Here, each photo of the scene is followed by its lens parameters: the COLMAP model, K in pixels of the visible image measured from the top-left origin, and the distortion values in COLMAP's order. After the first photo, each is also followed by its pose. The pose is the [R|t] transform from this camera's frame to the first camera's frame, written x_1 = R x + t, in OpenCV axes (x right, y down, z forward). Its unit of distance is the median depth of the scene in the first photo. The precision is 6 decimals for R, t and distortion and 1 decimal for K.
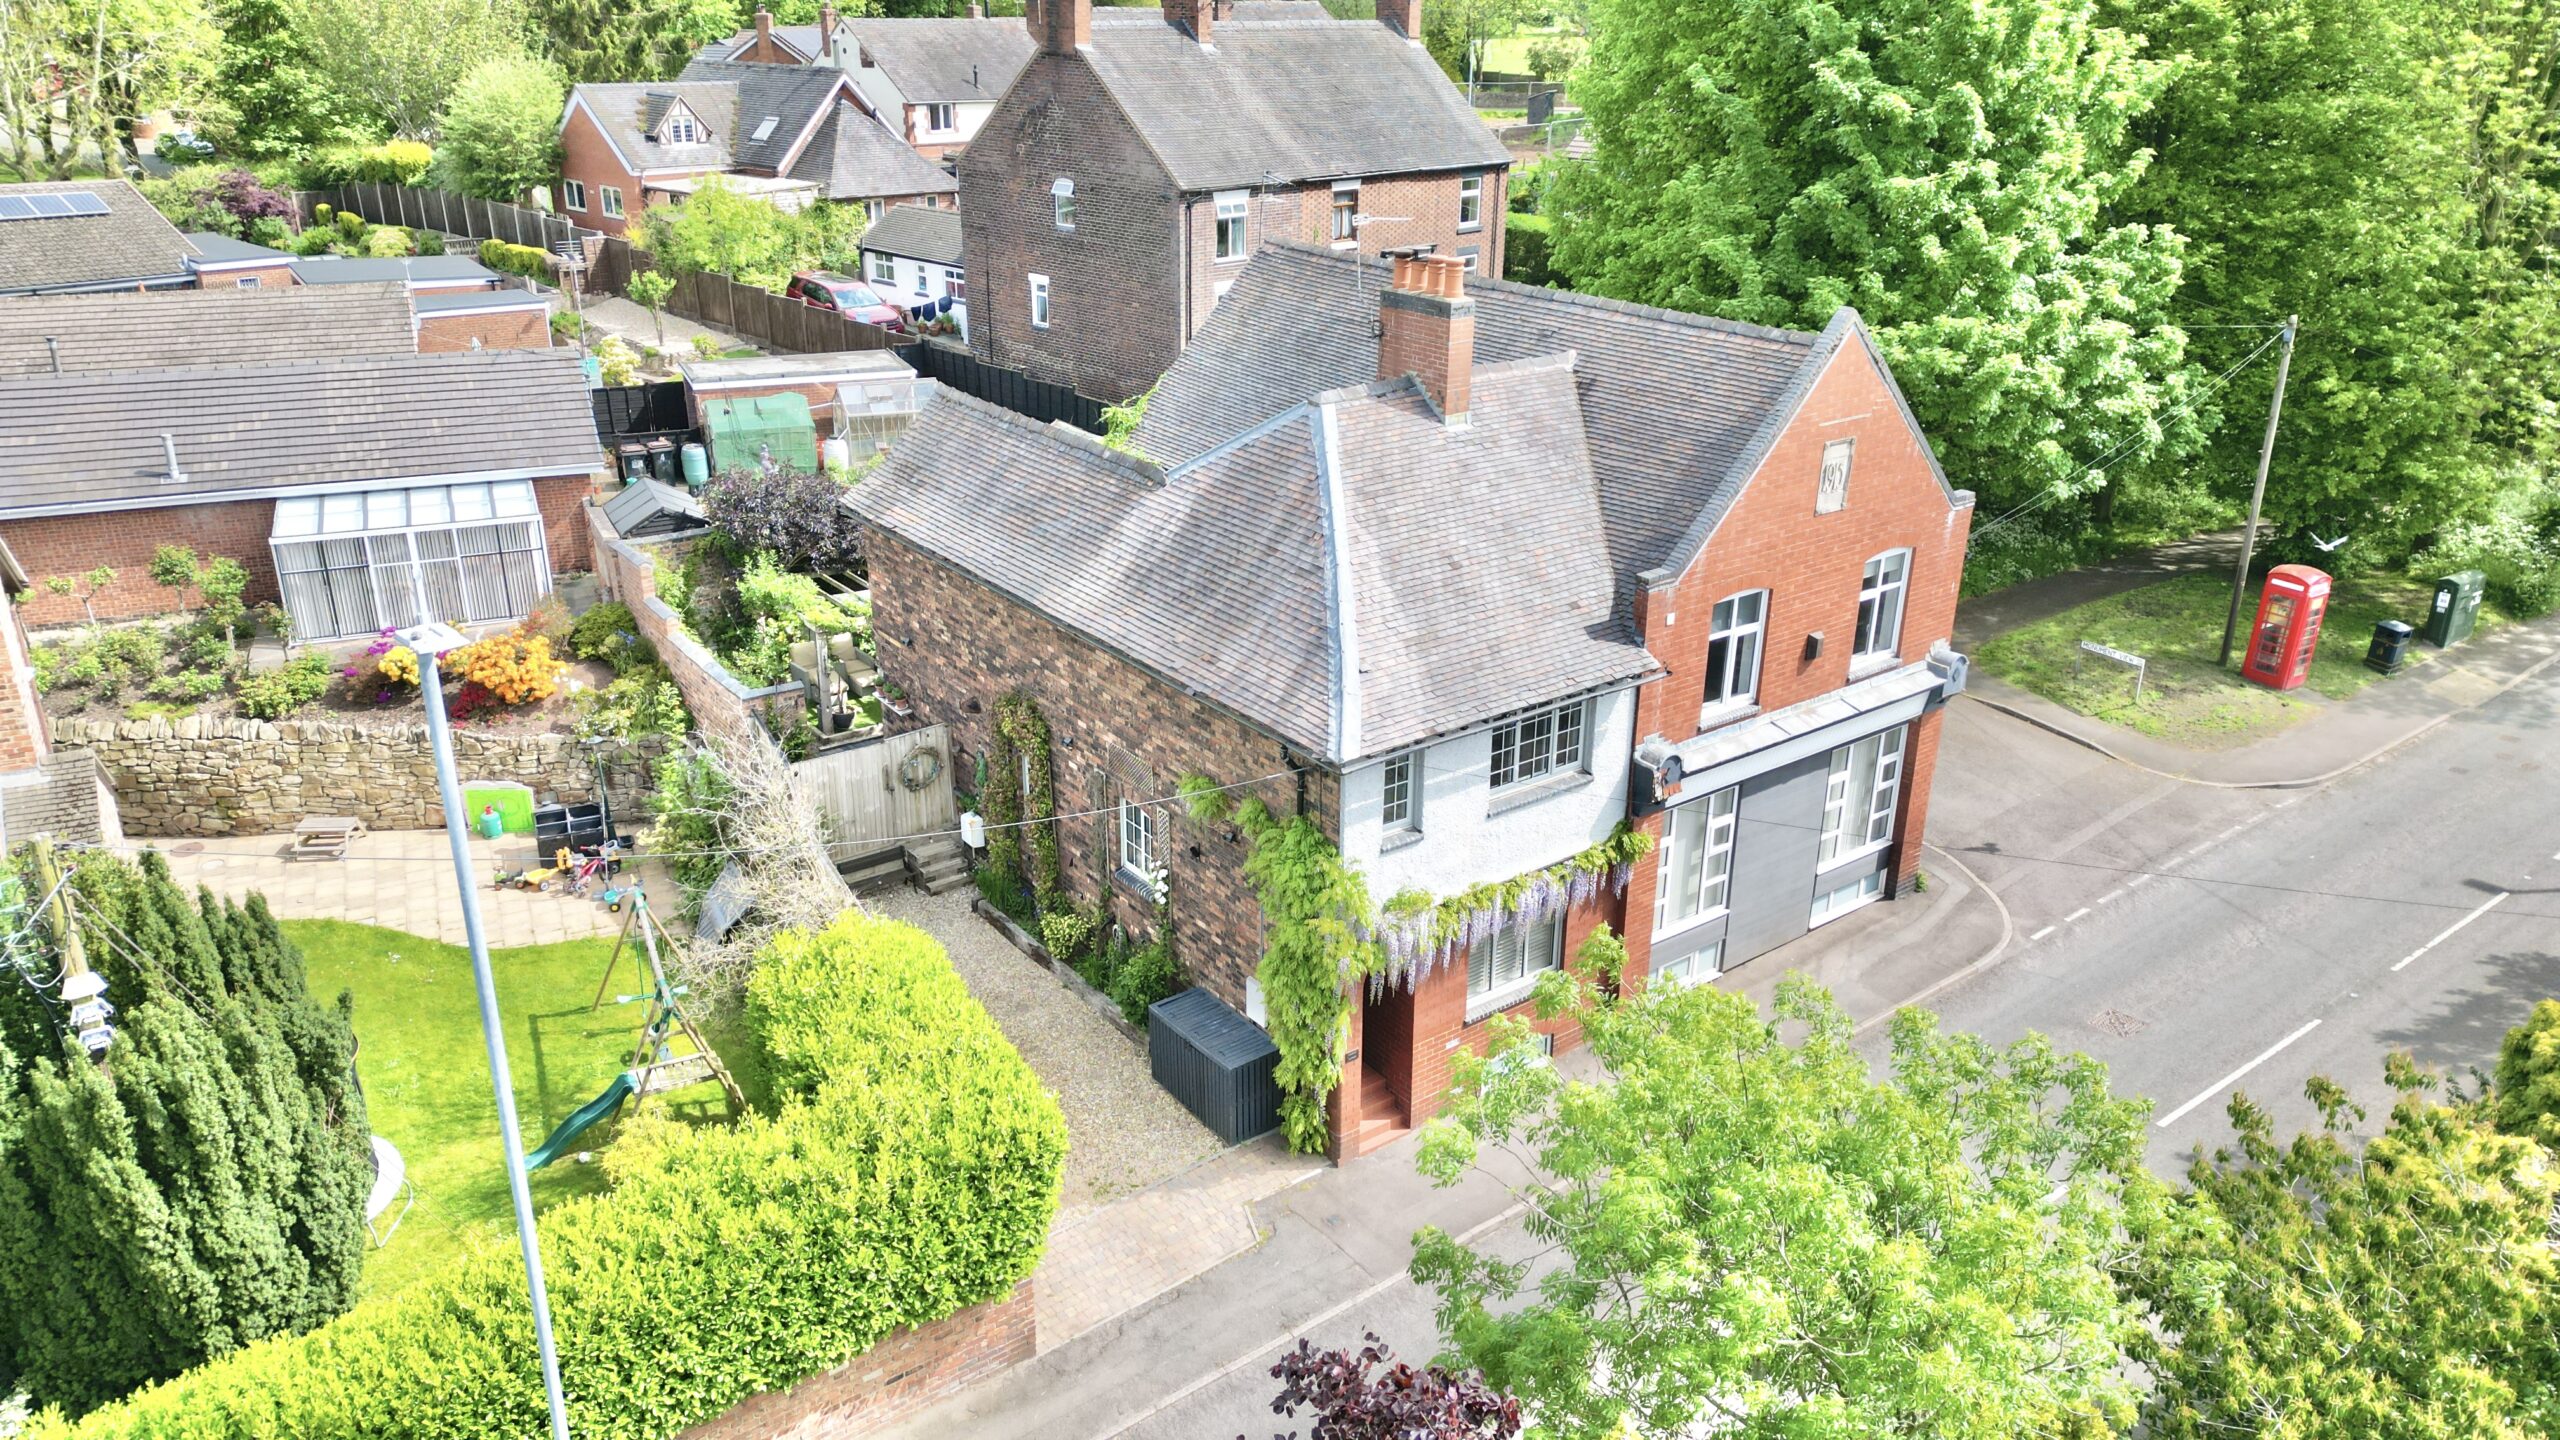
lens RADIAL K [[1783.4, 0, 1296.1], [0, 1783.4, 718.4], [0, 0, 1]] dist [0.057915, -0.047335]
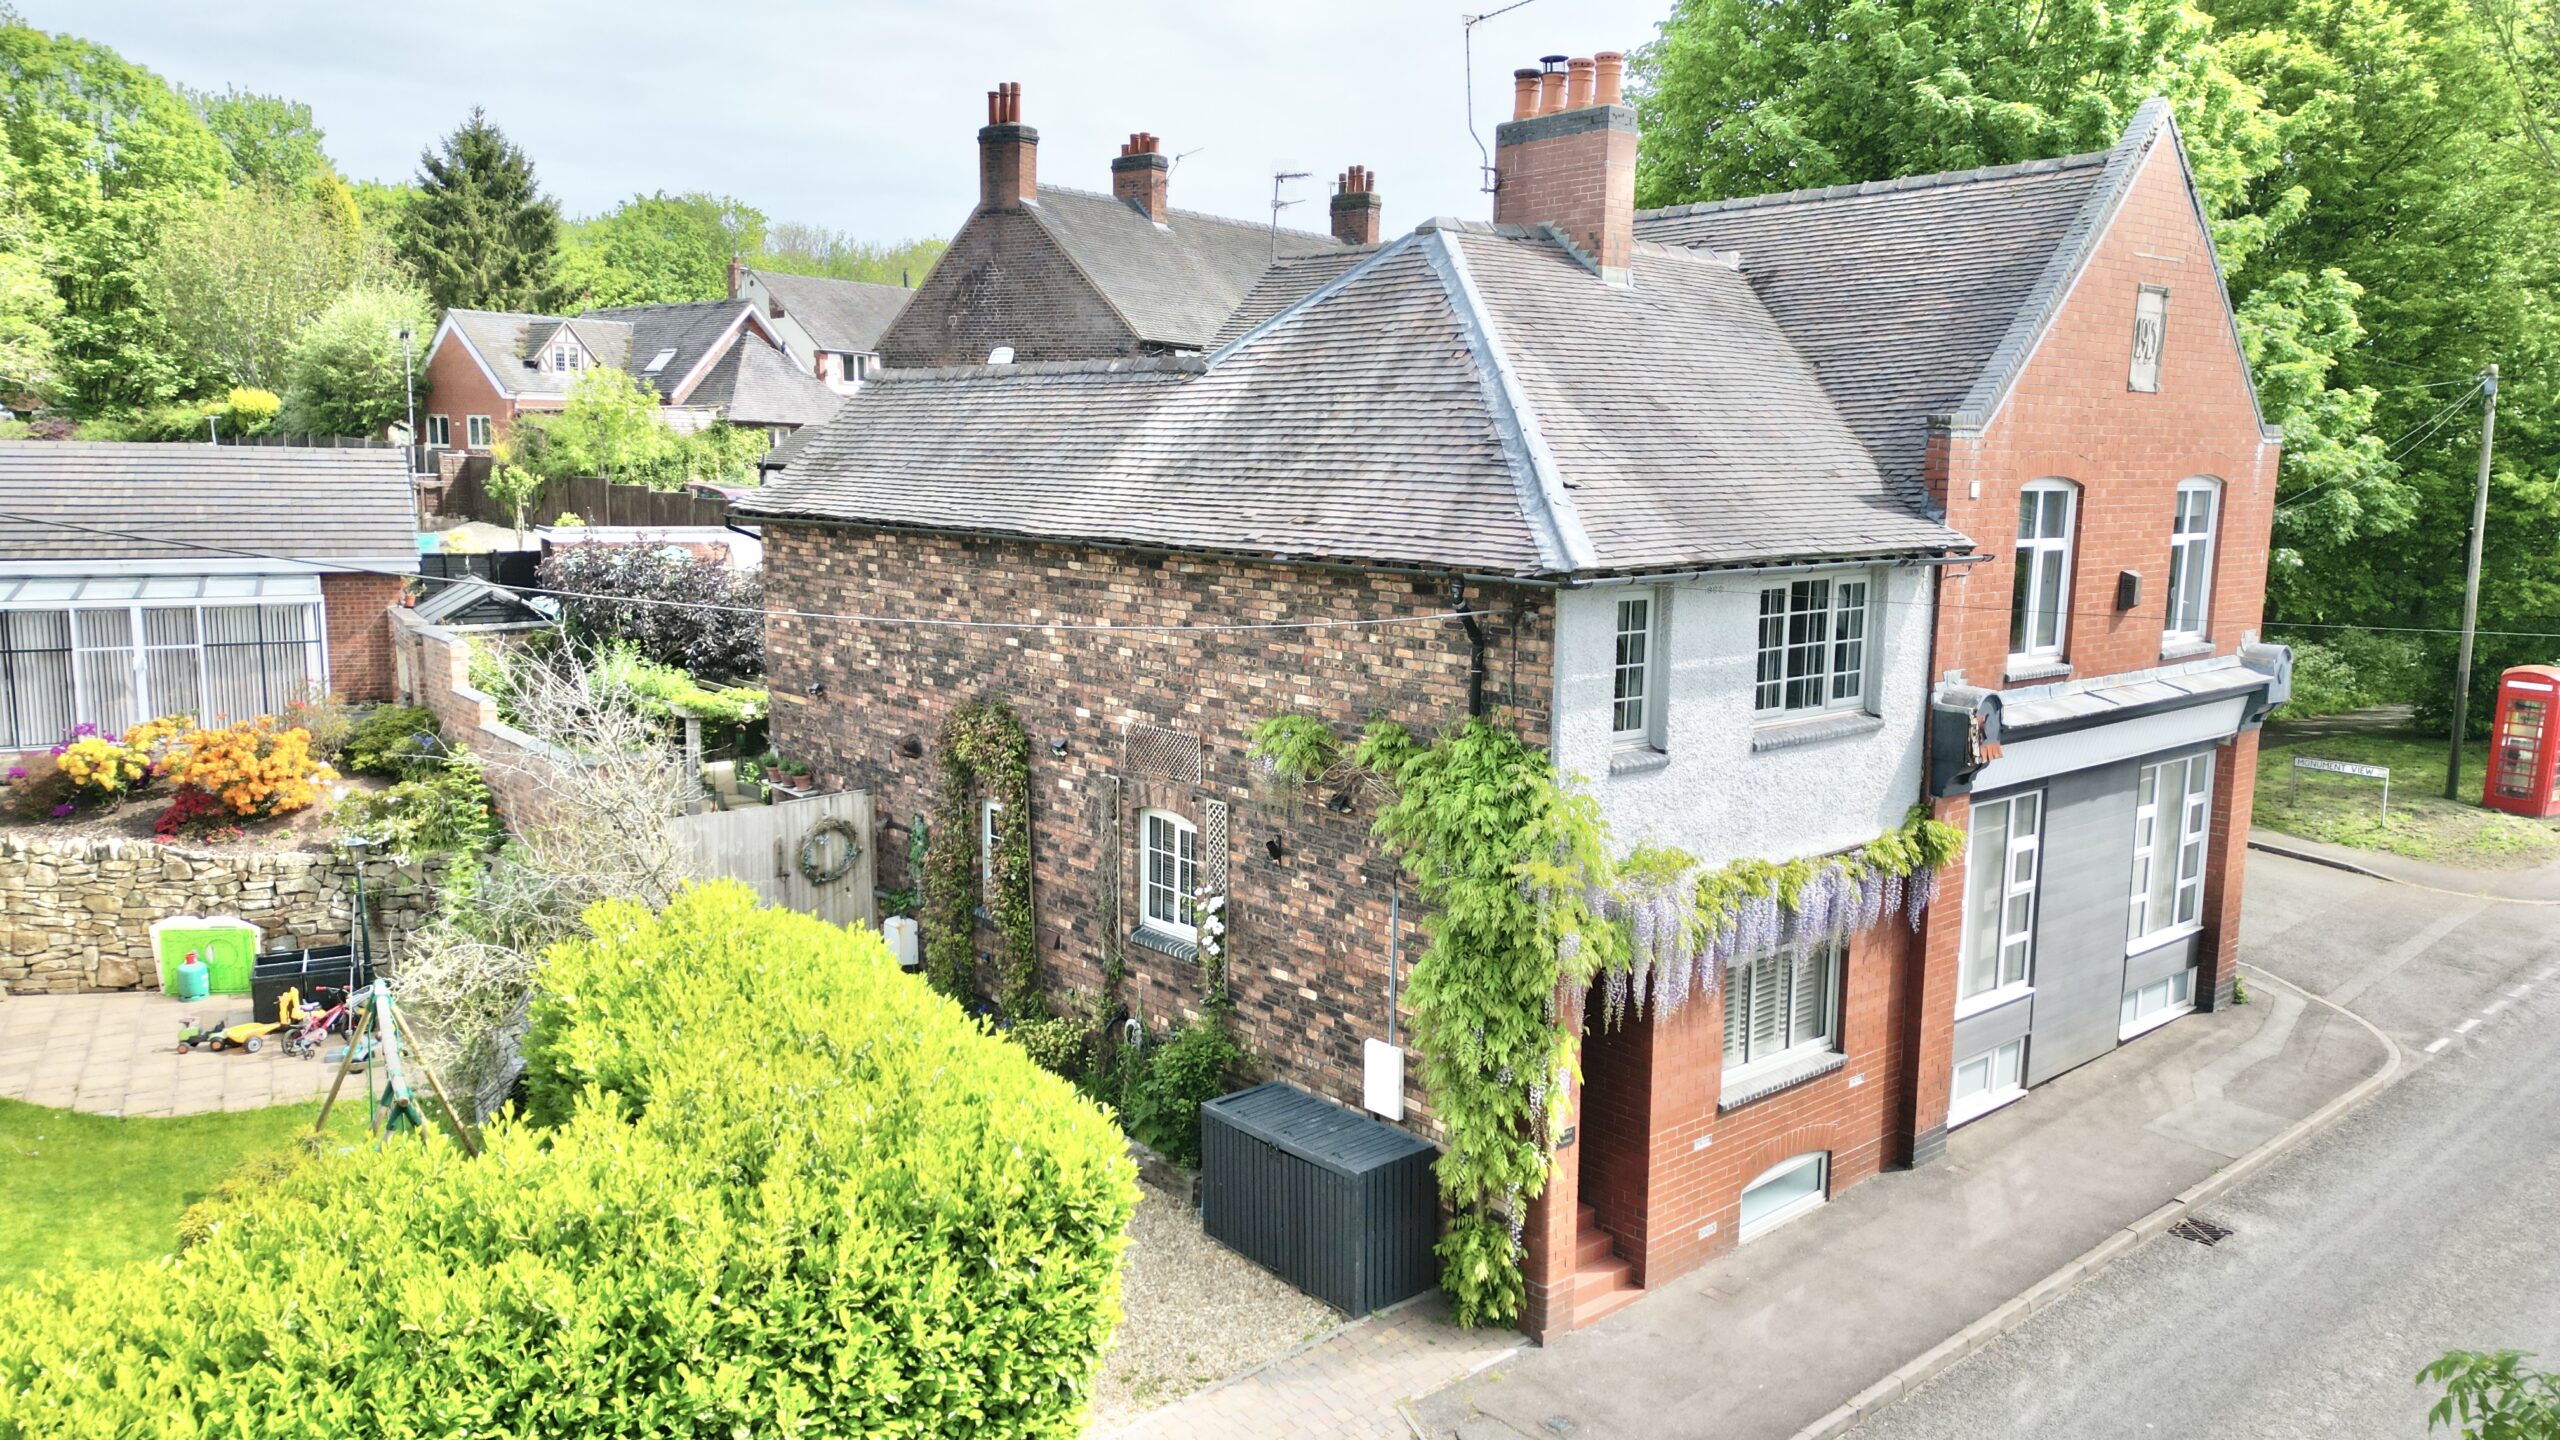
lens RADIAL K [[1783.4, 0, 1293.1], [0, 1783.4, 722.8], [0, 0, 1]] dist [0.057915, -0.047335]
pose [[0.997940, -0.006970, 0.063779, -0.083261], [0.021522, 0.972849, -0.230438, 0.163622], [-0.060441, 0.231336, 0.970995, 0.337272]]
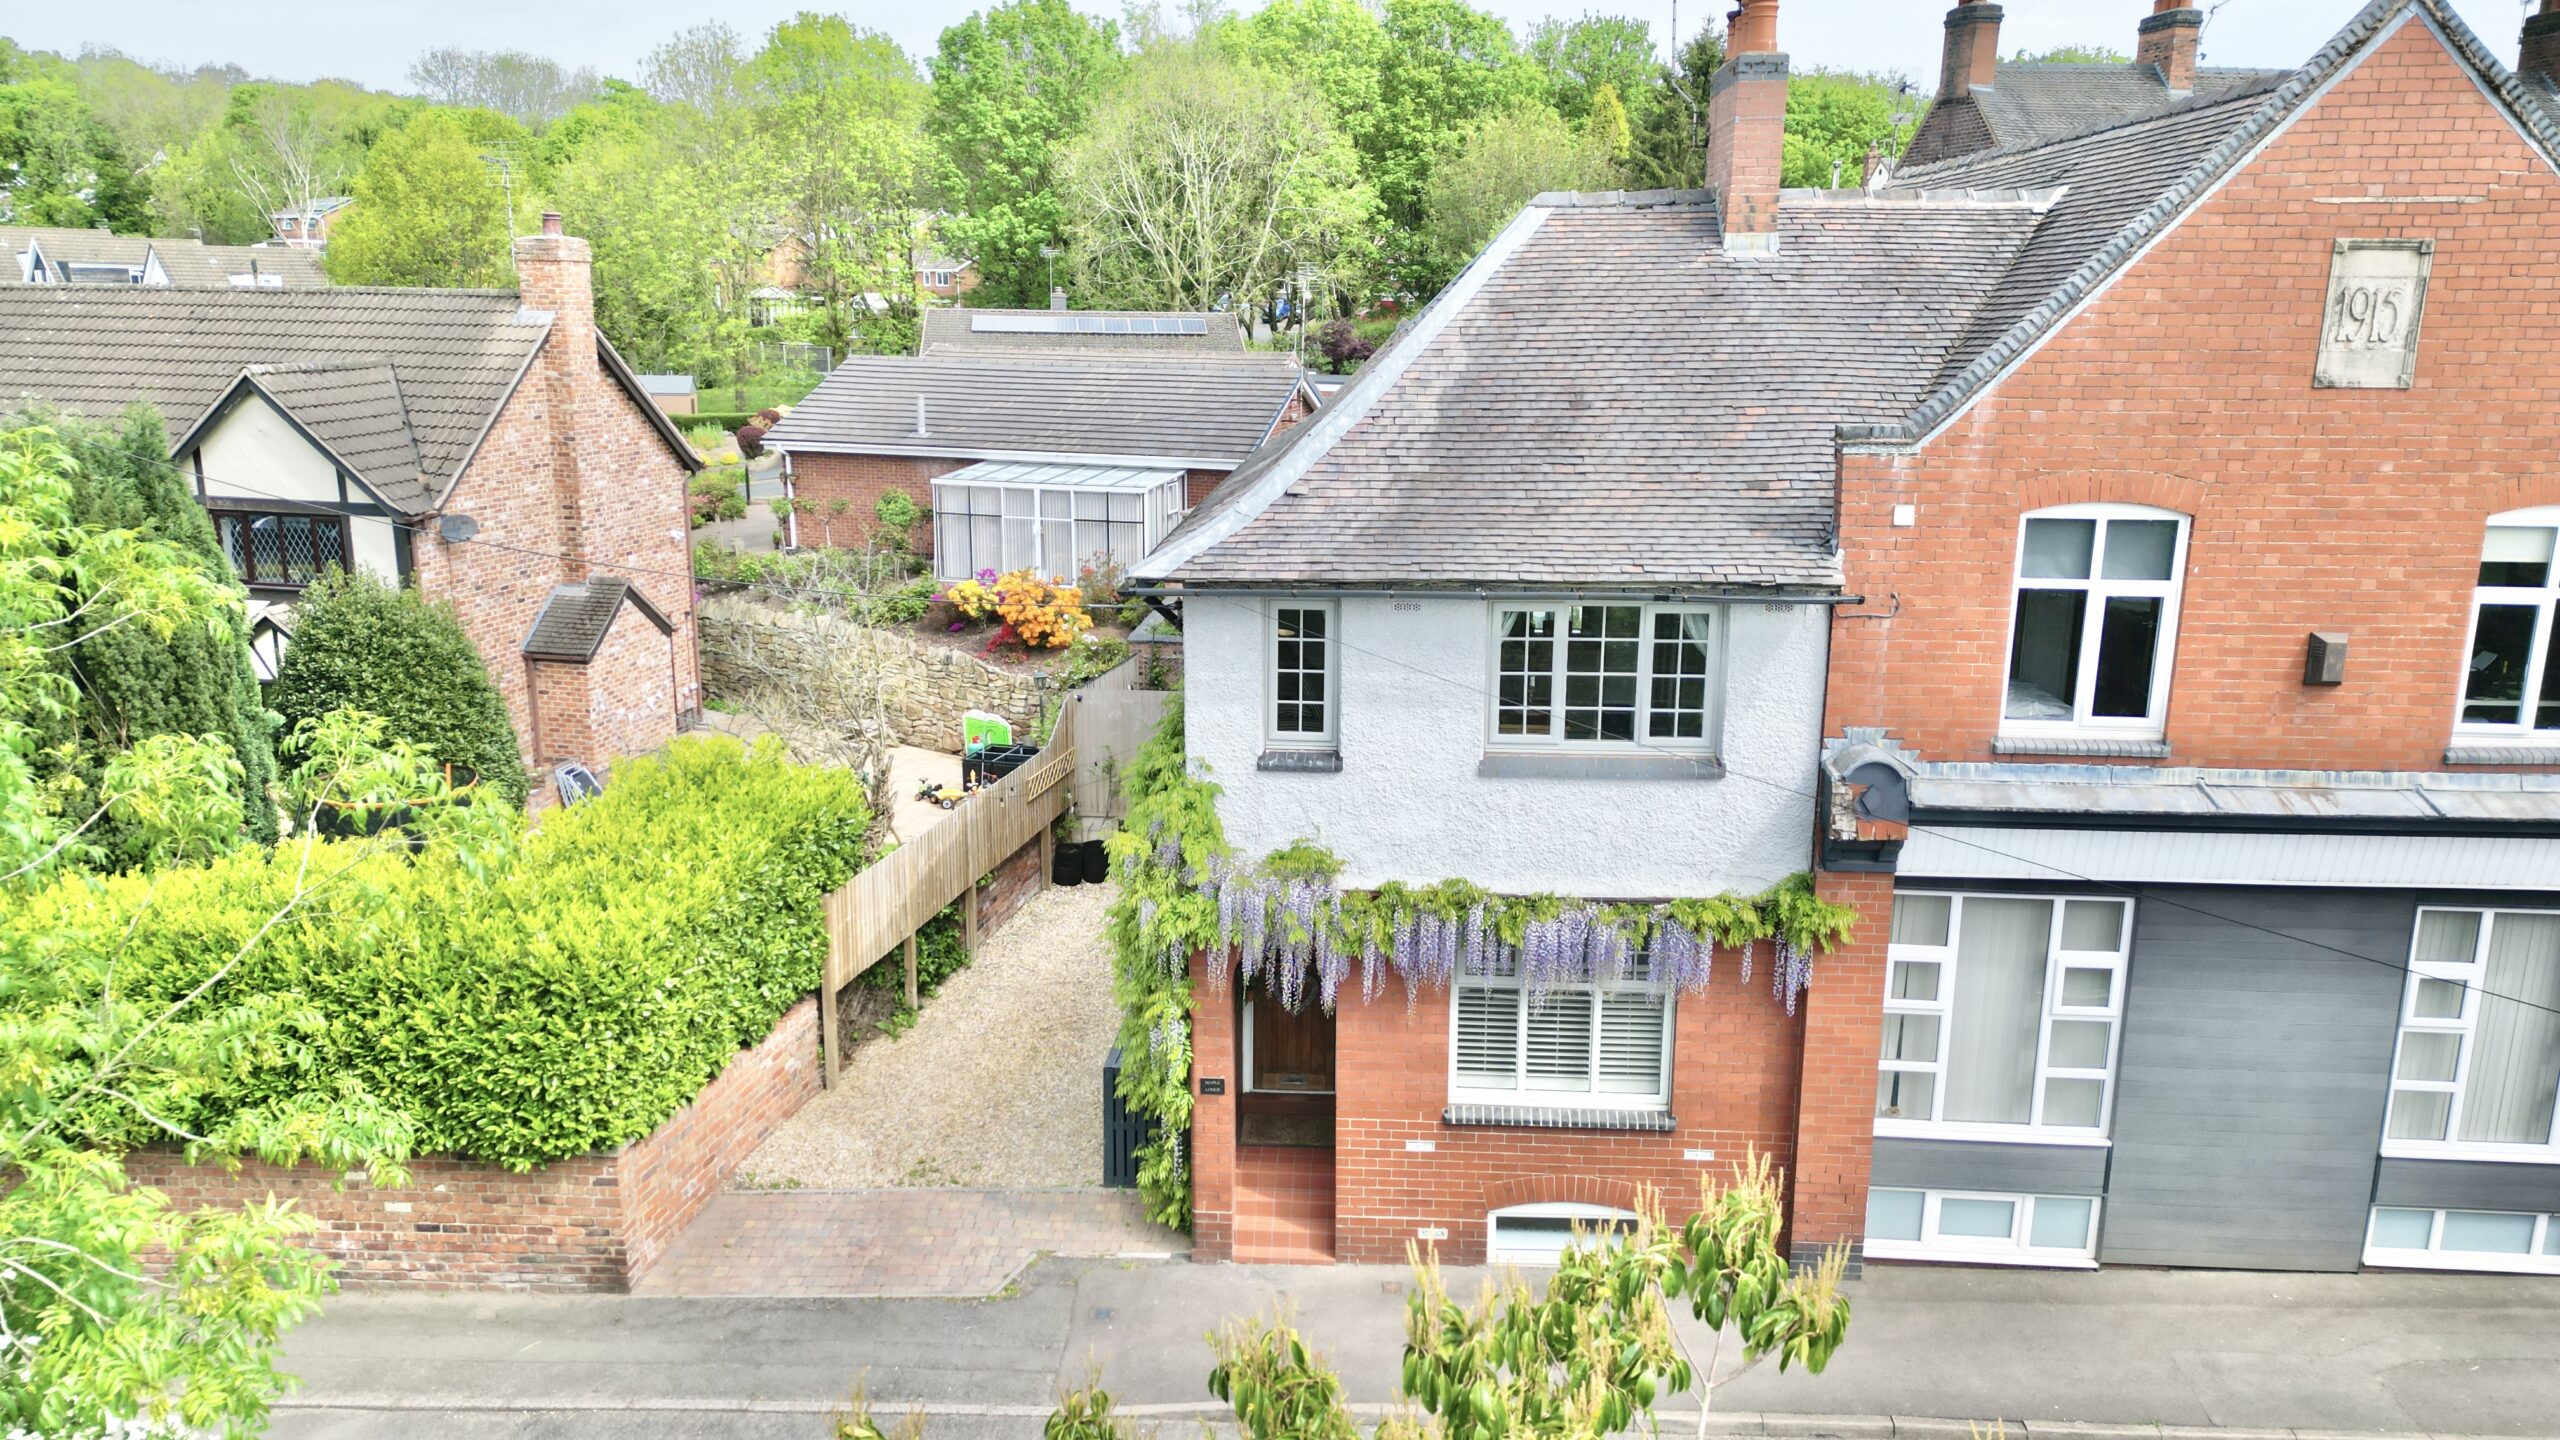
lens RADIAL K [[1783.4, 0, 1281.4], [0, 1783.4, 723.4], [0, 0, 1]] dist [0.057915, -0.047335]
pose [[0.757190, 0.145276, -0.636835, 0.388039], [-0.242606, 0.967761, -0.067688, 0.084214], [0.606470, 0.205752, 0.768023, 0.413394]]
